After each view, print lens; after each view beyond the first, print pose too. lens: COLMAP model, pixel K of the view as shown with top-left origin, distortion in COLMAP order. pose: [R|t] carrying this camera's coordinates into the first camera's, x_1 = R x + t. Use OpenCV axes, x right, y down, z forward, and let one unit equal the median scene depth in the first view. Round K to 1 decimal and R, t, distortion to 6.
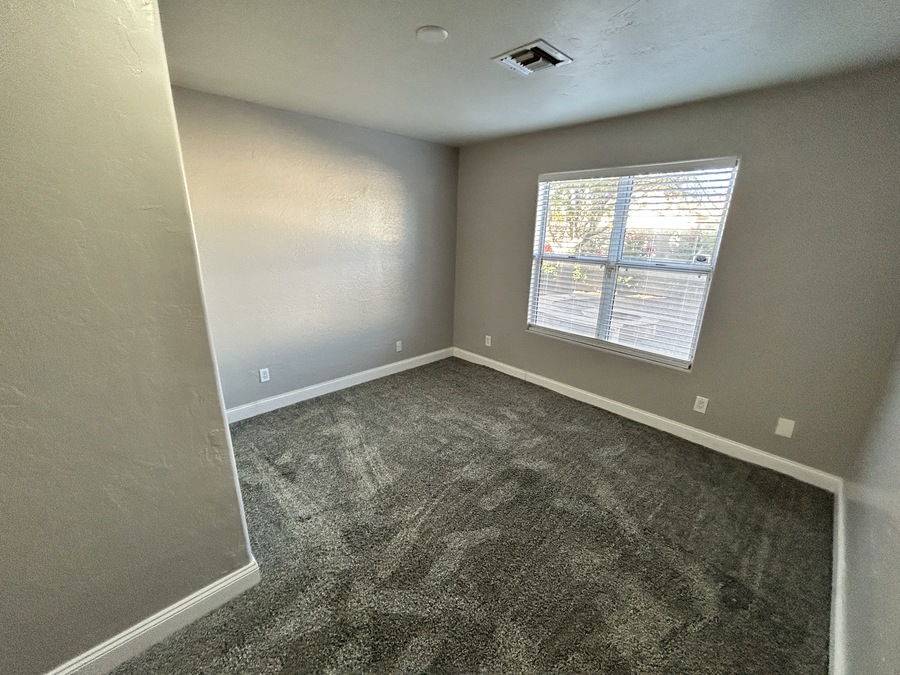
lens RADIAL K [[365.7, 0, 445.7], [0, 365.7, 338.8], [0, 0, 1]] dist [0.000419, 0.000394]
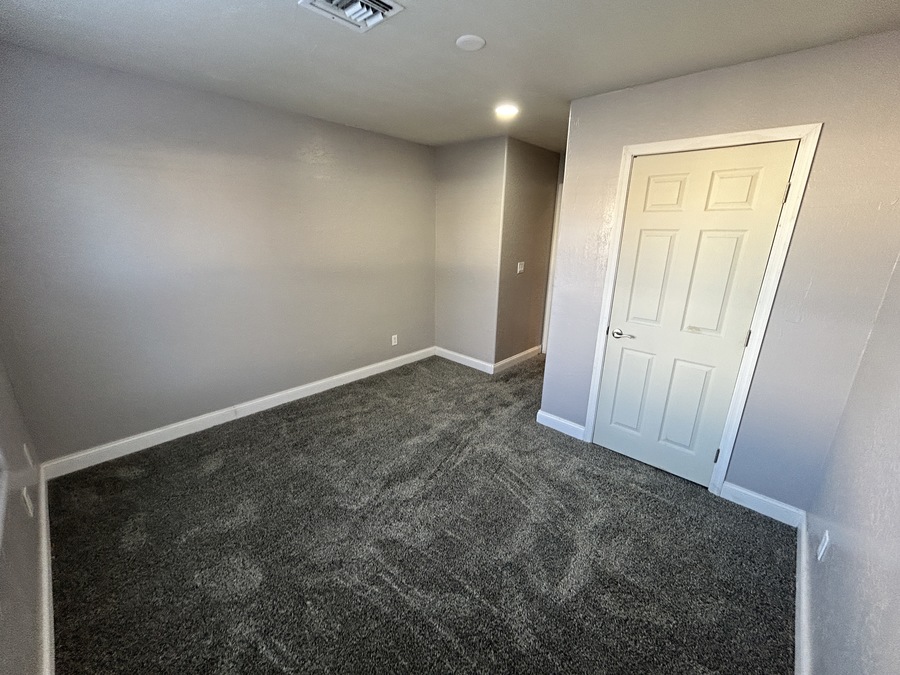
lens RADIAL K [[365.7, 0, 452.9], [0, 365.7, 338.5], [0, 0, 1]] dist [0.000419, 0.000394]
pose [[-0.996611, -0.023247, -0.078906, 0.043670], [-0.062954, 0.832975, 0.549717, -0.360855], [0.052947, 0.552821, -0.831616, 1.199239]]
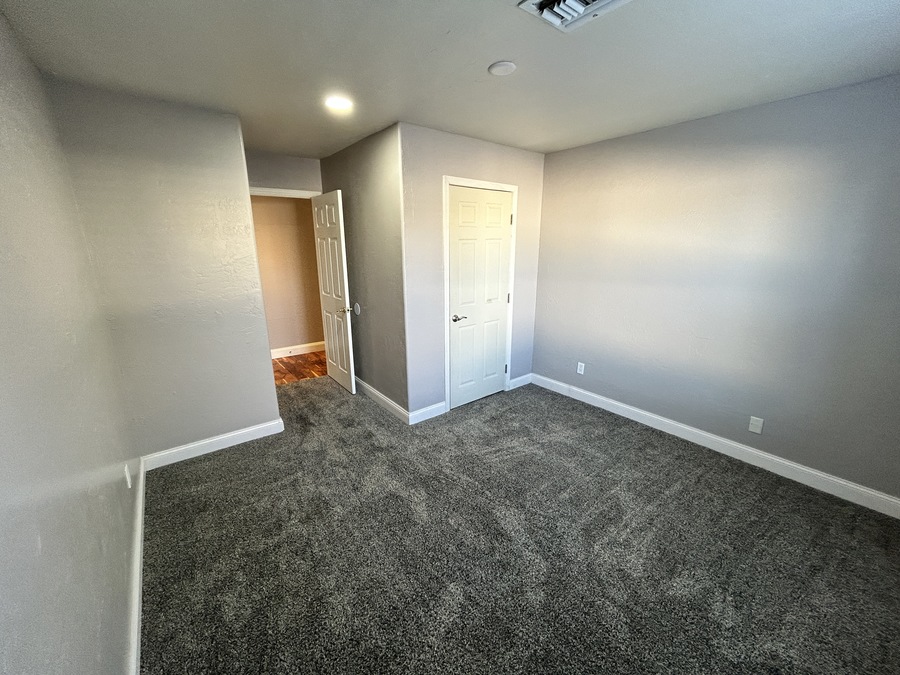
lens RADIAL K [[365.7, 0, 447.7], [0, 365.7, 336.2], [0, 0, 1]] dist [0.000419, 0.000394]
pose [[-0.096194, 0.231869, -0.967979, 0.644633], [-0.286377, 0.924922, 0.250014, -0.163247], [0.953276, 0.301257, -0.022570, 0.573091]]
